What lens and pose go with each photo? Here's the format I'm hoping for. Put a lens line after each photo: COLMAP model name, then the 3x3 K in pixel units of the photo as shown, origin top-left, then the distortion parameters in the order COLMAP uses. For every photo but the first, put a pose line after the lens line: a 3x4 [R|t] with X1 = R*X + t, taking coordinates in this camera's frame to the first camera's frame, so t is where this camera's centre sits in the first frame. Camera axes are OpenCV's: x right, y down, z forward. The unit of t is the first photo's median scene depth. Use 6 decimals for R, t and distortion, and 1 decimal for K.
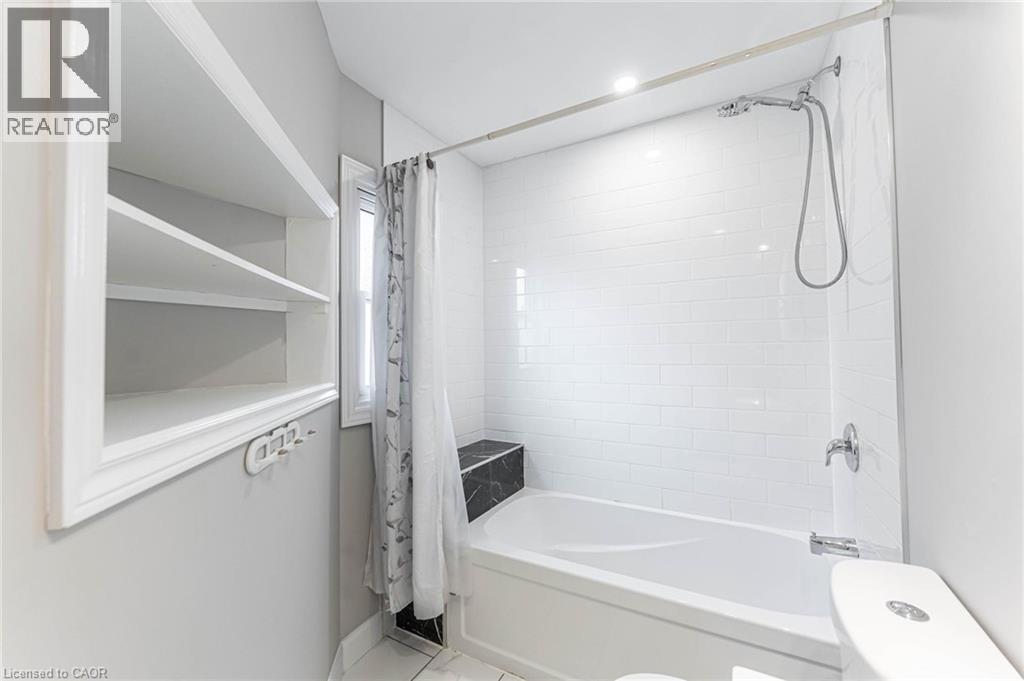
lens RADIAL K [[425.4, 0, 508.7], [0, 425.4, 338.1], [0, 0, 1]] dist [0.008541, -0.000094]
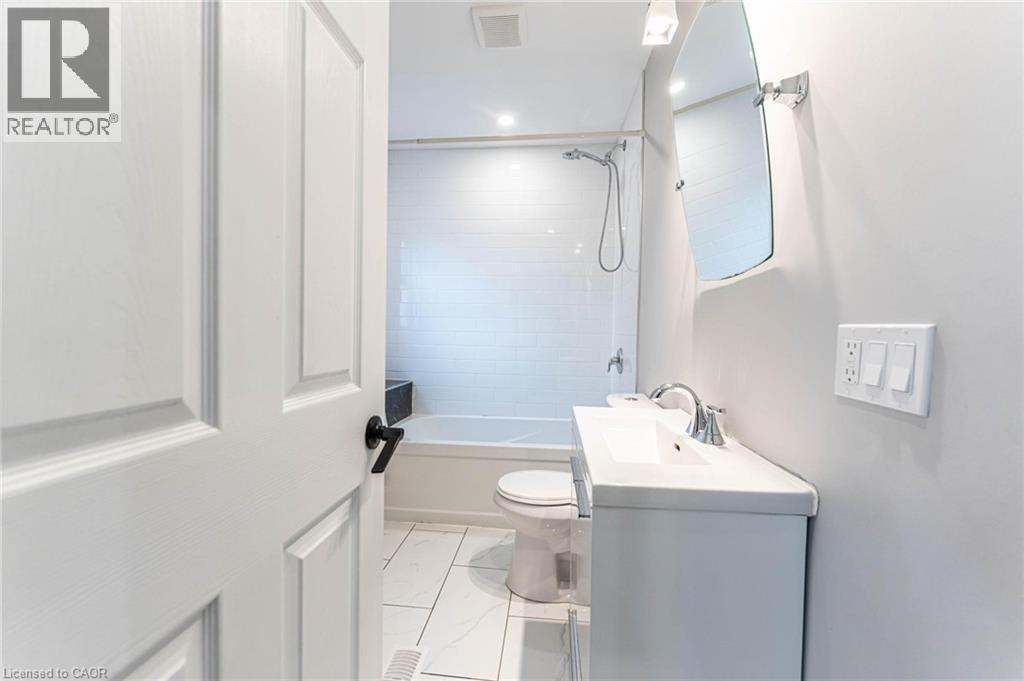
lens RADIAL K [[425.4, 0, 513.0], [0, 425.4, 342.7], [0, 0, 1]] dist [0.008541, -0.000094]
pose [[0.916712, 0.022167, 0.398933, -0.317734], [-0.040943, 0.998415, 0.038606, 0.120190], [-0.397445, -0.051724, 0.916167, -0.444473]]
